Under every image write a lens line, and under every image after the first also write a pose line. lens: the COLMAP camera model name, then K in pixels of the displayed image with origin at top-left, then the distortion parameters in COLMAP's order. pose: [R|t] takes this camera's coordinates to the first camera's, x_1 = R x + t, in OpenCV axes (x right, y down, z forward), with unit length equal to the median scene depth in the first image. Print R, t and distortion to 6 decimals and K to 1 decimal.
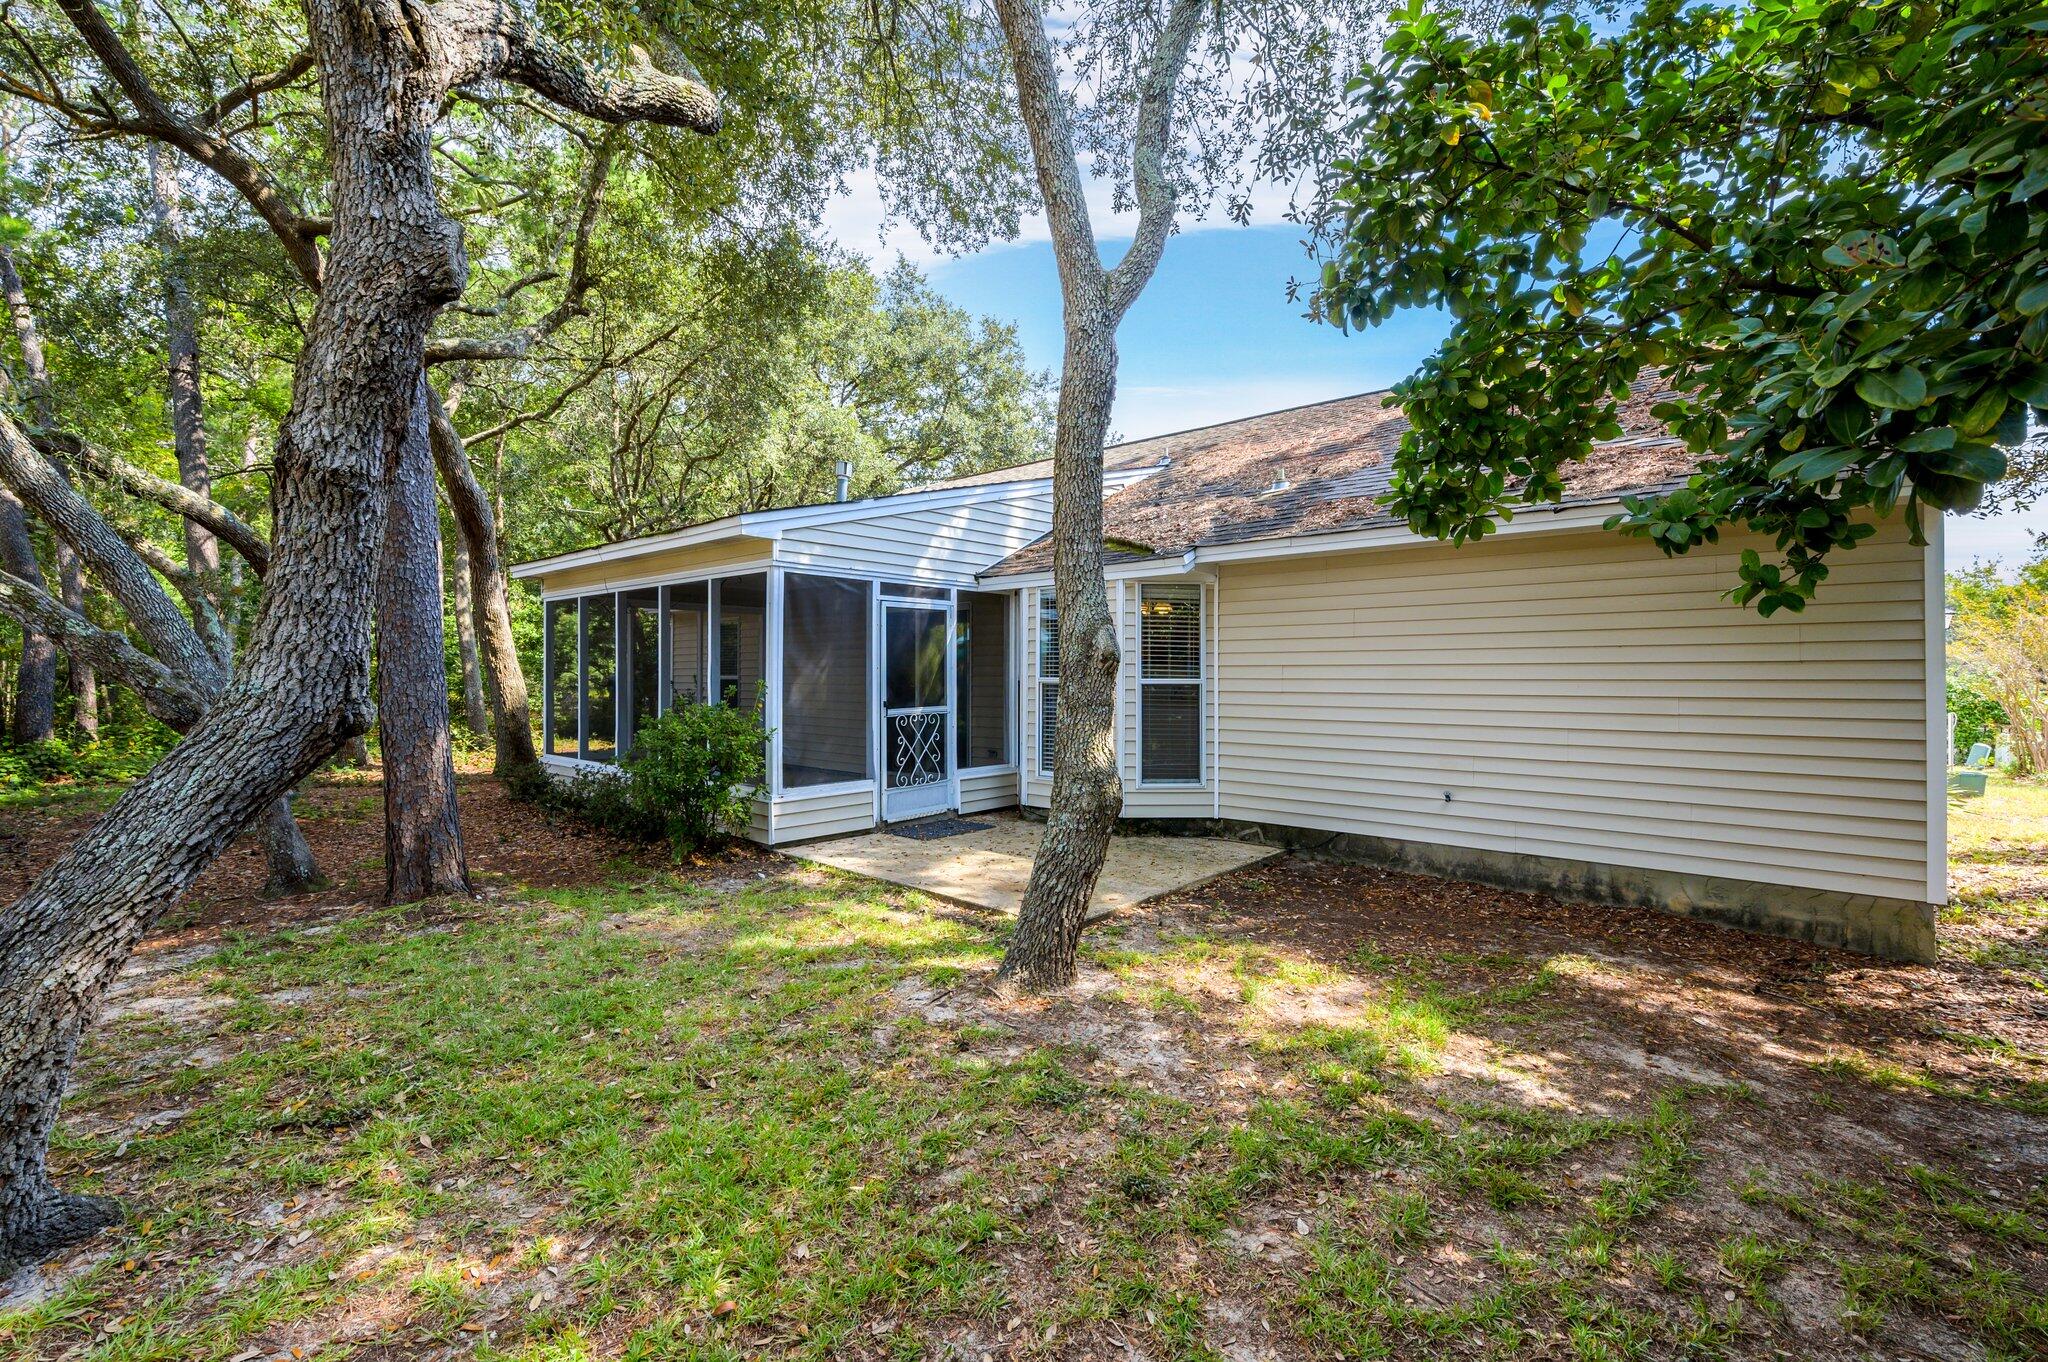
lens RADIAL K [[877.0, 0, 1019.5], [0, 877.0, 679.8], [0, 0, 1]] dist [-0.001679, -0.000169]
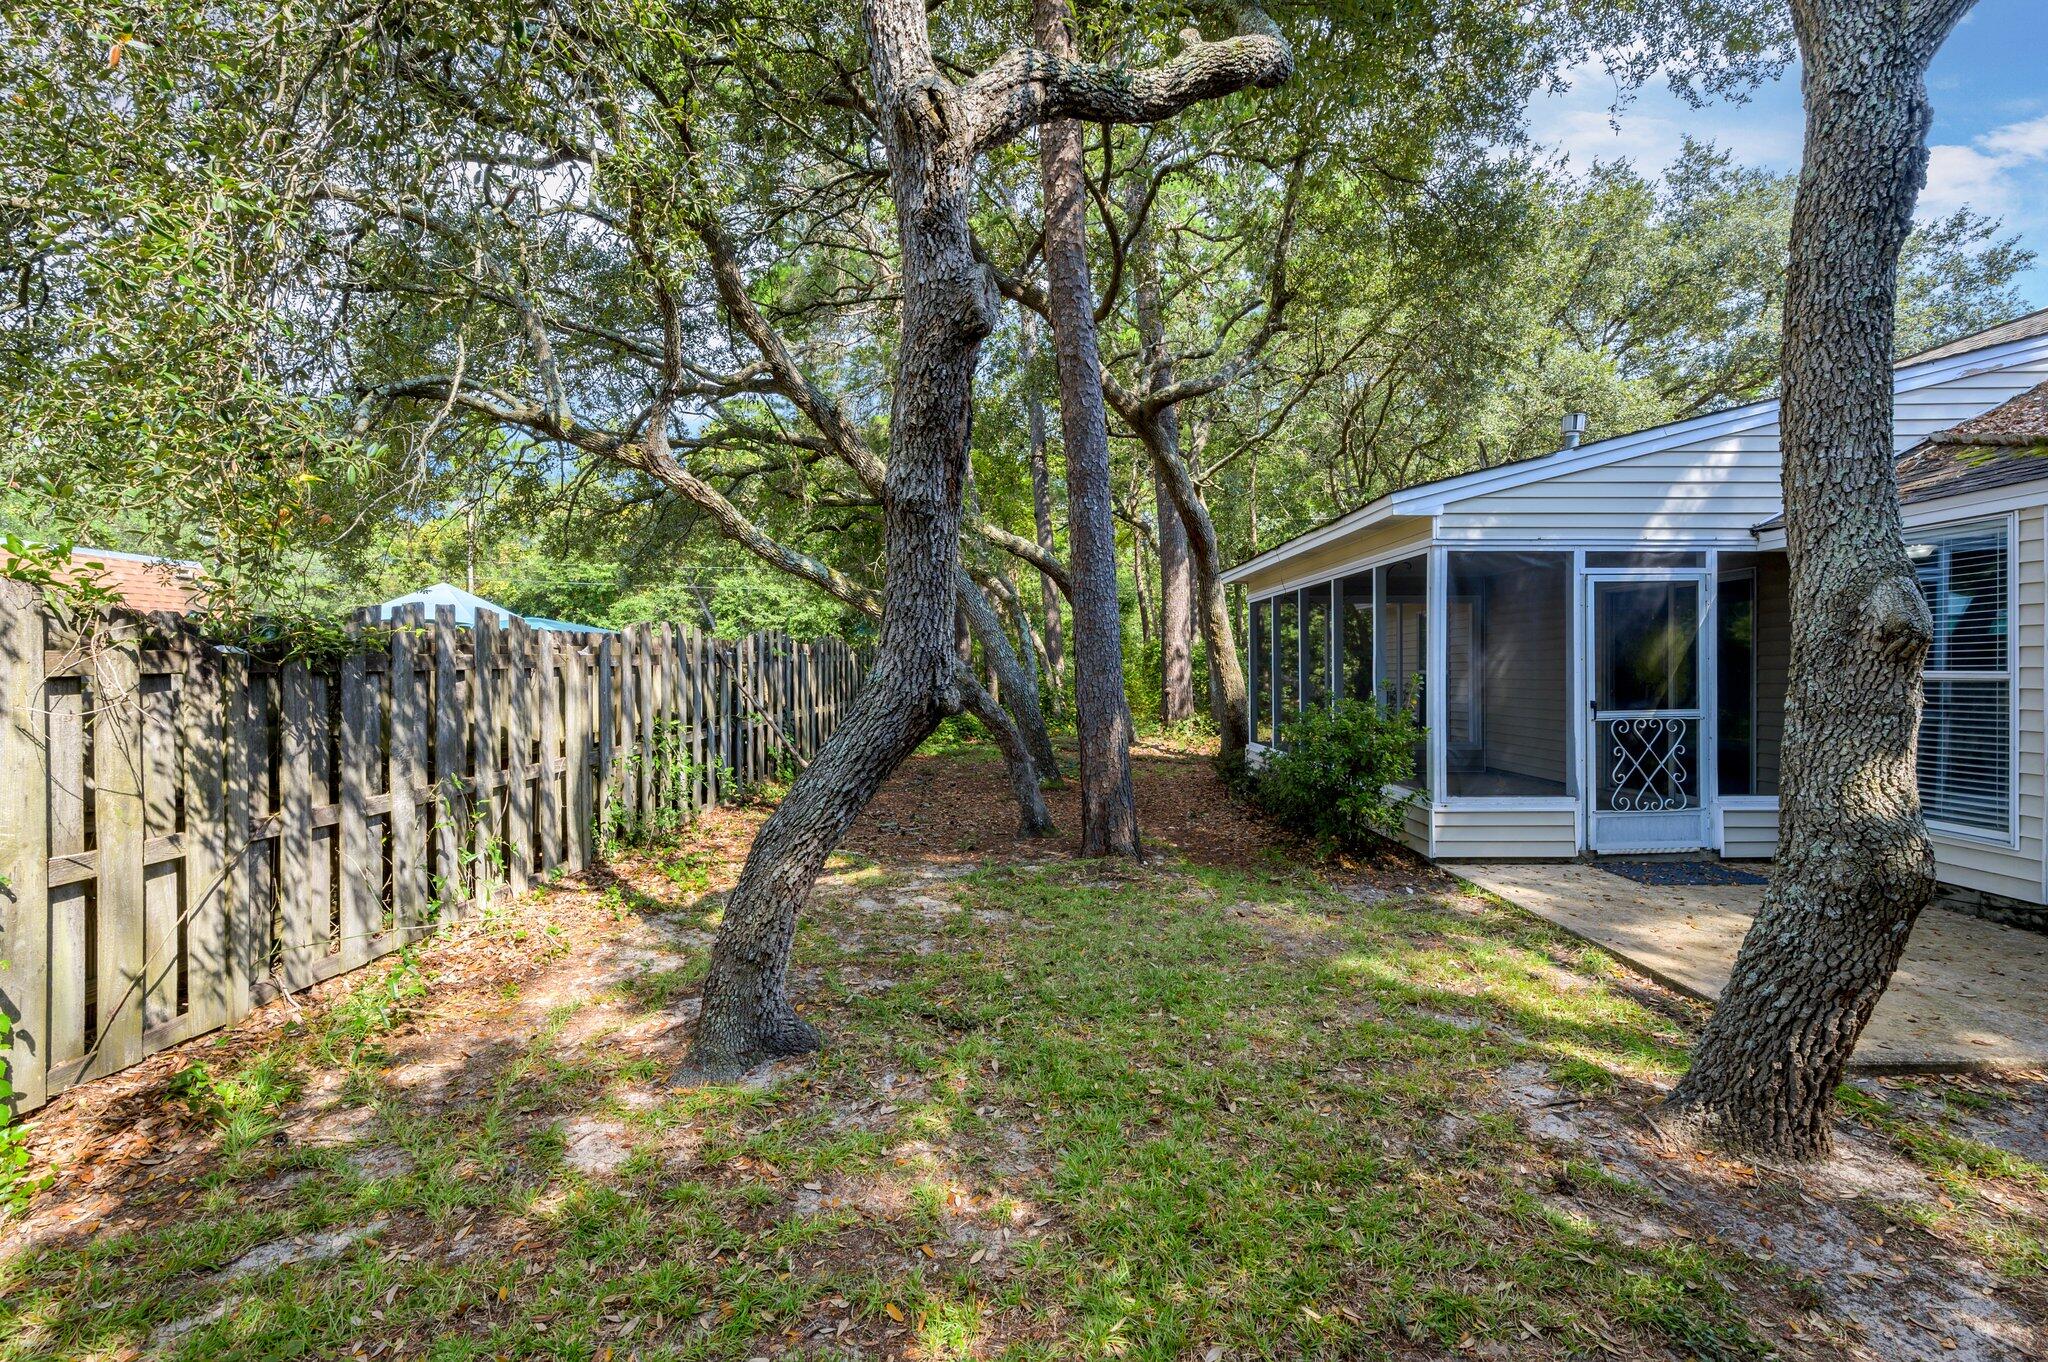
lens RADIAL K [[845.3, 0, 1026.7], [0, 845.3, 680.3], [0, 0, 1]] dist [-0.001245, 0.000315]
pose [[0.673157, 0.005783, -0.739477, 0.113348], [-0.002185, 0.999981, 0.005830, 0.003801], [0.739497, -0.002309, 0.673156, 0.170098]]
